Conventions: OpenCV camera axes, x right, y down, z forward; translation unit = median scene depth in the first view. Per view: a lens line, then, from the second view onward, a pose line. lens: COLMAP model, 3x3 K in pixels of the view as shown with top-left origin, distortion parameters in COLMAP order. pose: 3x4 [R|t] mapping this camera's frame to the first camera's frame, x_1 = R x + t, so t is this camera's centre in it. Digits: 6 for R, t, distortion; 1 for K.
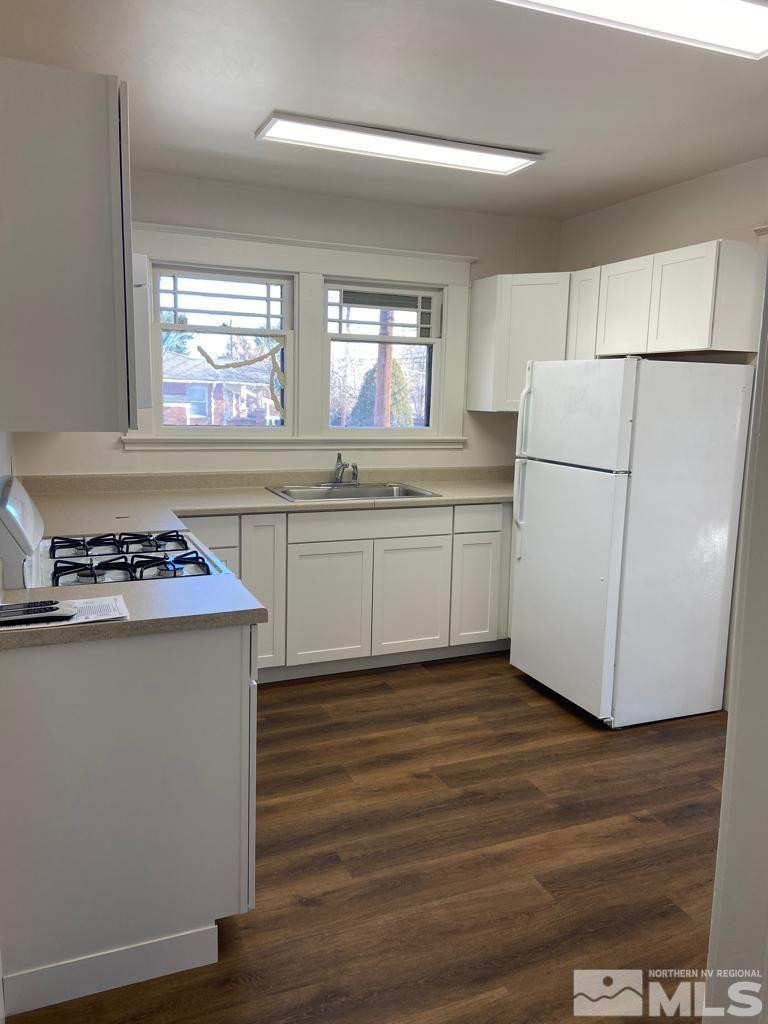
lens RADIAL K [[767.7, 0, 390.0], [0, 767.7, 504.0], [0, 0, 1]] dist [0.114431, -0.149744]
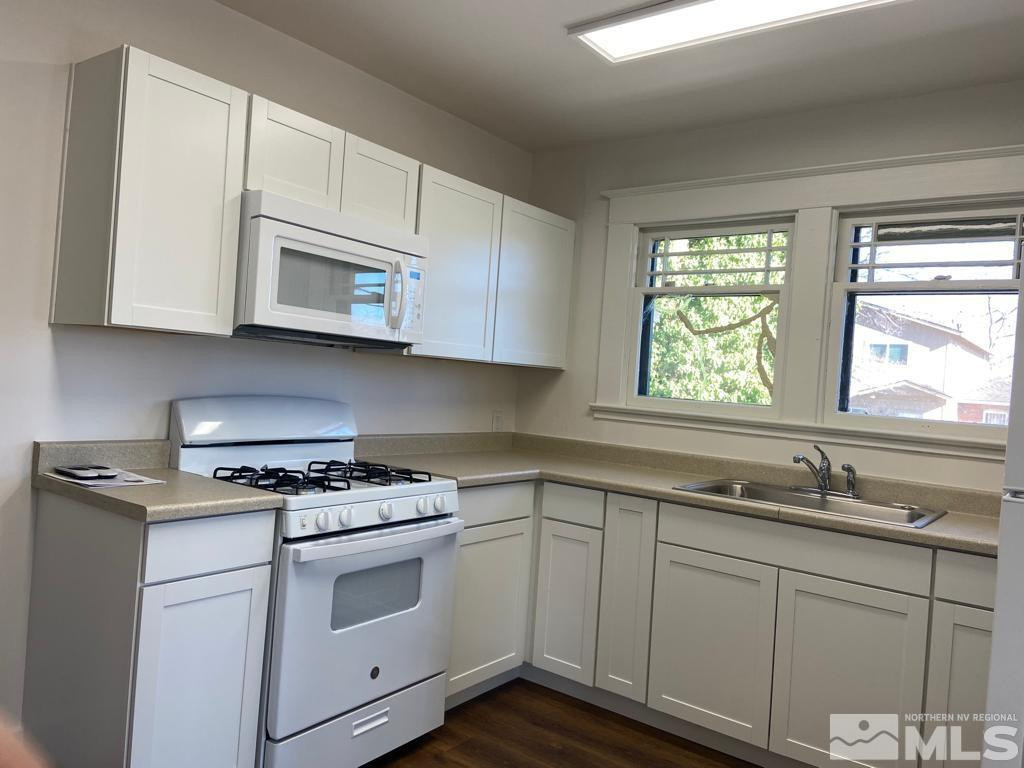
lens RADIAL K [[767.7, 0, 504.1], [0, 767.7, 382.5], [0, 0, 1]] dist [0.114431, -0.149744]
pose [[0.488210, 0.016202, -0.872576, 0.417955], [-0.186802, 0.978595, -0.086347, -0.007587], [0.852500, 0.205155, 0.480786, 0.405064]]
